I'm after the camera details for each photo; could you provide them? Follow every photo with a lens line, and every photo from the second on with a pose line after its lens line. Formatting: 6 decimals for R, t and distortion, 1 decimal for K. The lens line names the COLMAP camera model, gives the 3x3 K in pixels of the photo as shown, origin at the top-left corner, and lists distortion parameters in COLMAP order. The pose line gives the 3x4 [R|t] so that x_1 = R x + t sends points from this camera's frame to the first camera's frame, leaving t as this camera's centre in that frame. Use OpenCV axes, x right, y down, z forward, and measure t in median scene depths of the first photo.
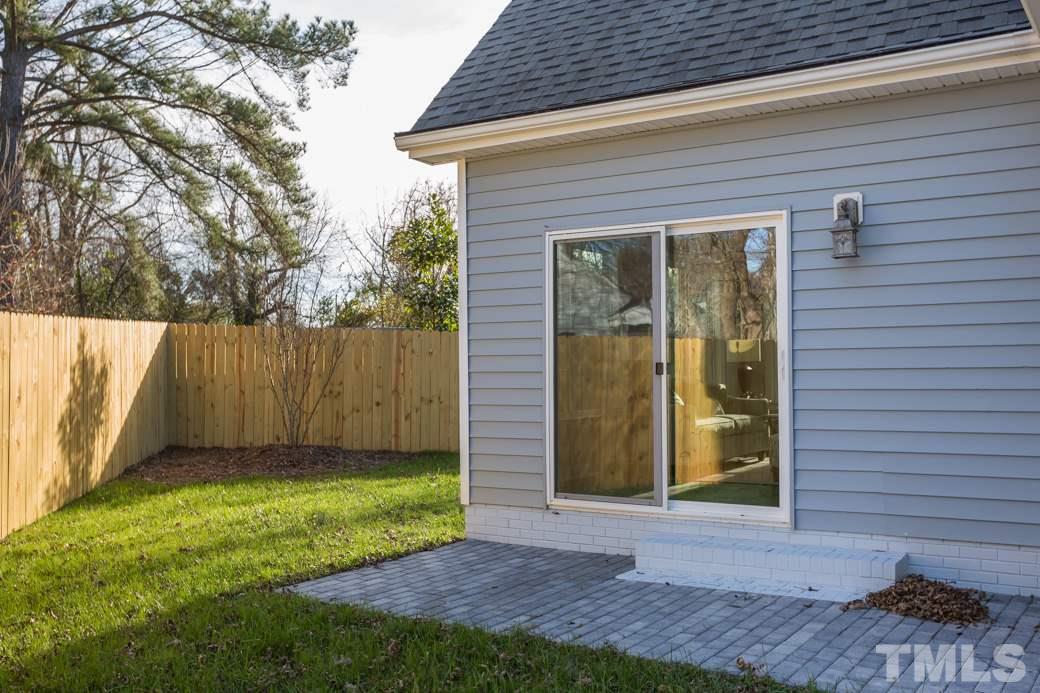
lens RADIAL K [[494.9, 0, 520.0], [0, 494.9, 346.5], [0, 0, 1]] dist [-0.001039, -0.000529]
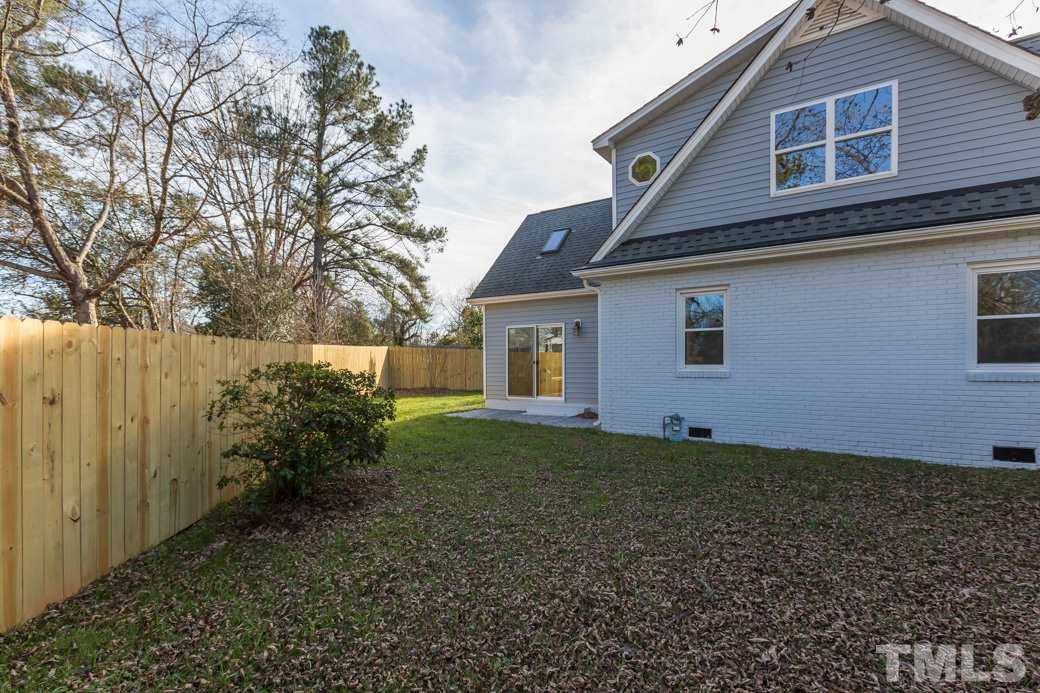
lens RADIAL K [[494.9, 0, 520.0], [0, 494.9, 346.5], [0, 0, 1]] dist [-0.001039, -0.000529]
pose [[0.994922, 0.000004, -0.100652, 0.303762], [0.001928, 0.999816, 0.019102, -0.083893], [0.100634, -0.019200, 0.994738, -1.540706]]
